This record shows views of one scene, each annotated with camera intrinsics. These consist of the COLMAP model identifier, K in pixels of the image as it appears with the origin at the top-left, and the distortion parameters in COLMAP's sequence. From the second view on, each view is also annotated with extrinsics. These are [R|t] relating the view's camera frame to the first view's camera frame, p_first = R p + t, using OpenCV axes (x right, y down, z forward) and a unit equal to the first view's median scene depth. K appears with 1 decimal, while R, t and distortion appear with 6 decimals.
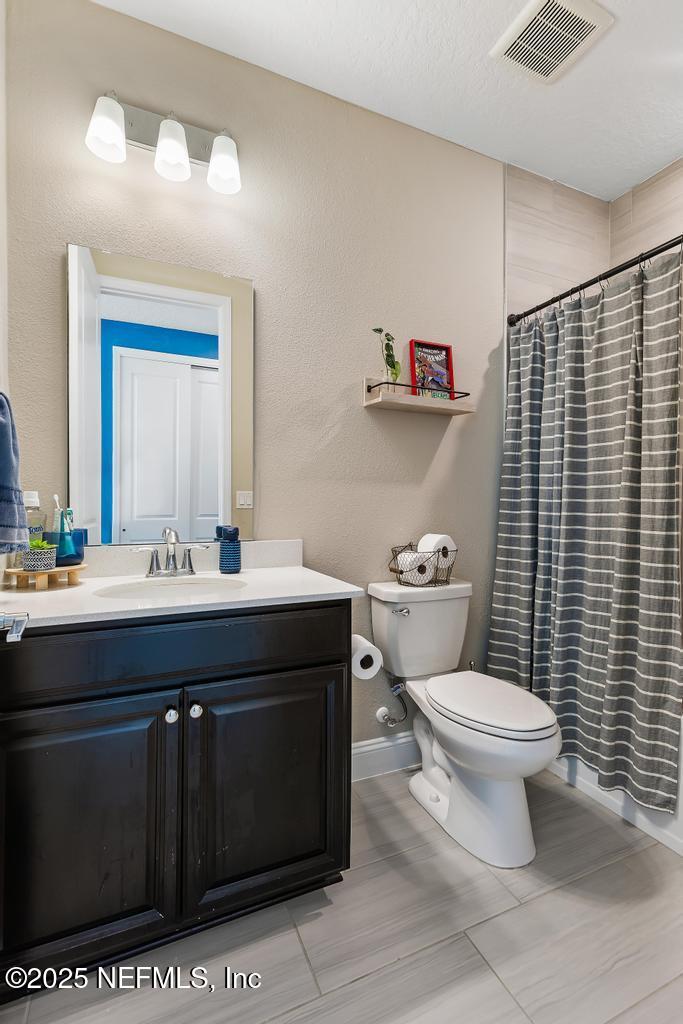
lens RADIAL K [[467.8, 0, 349.2], [0, 467.8, 510.3], [0, 0, 1]] dist [0.002822, -0.001441]
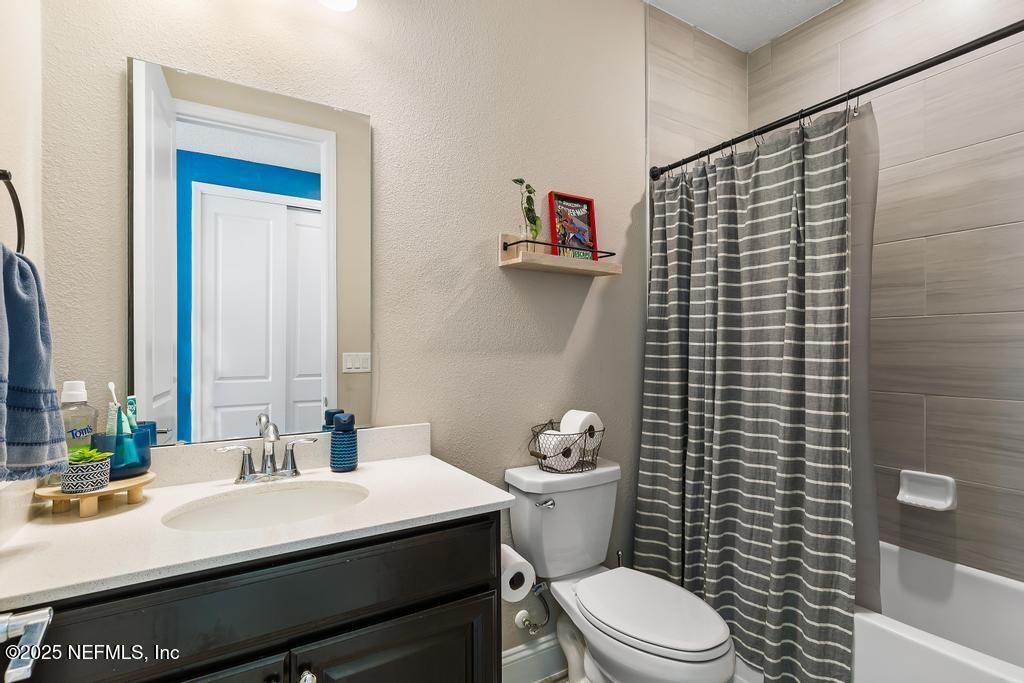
lens RADIAL K [[467.8, 0, 503.0], [0, 467.8, 342.2], [0, 0, 1]] dist [0.002822, -0.001441]
pose [[0.993130, -0.004210, 0.116940, -0.068988], [0.005245, 0.999950, -0.008545, -0.077805], [-0.116898, 0.009100, 0.993102, 0.142434]]
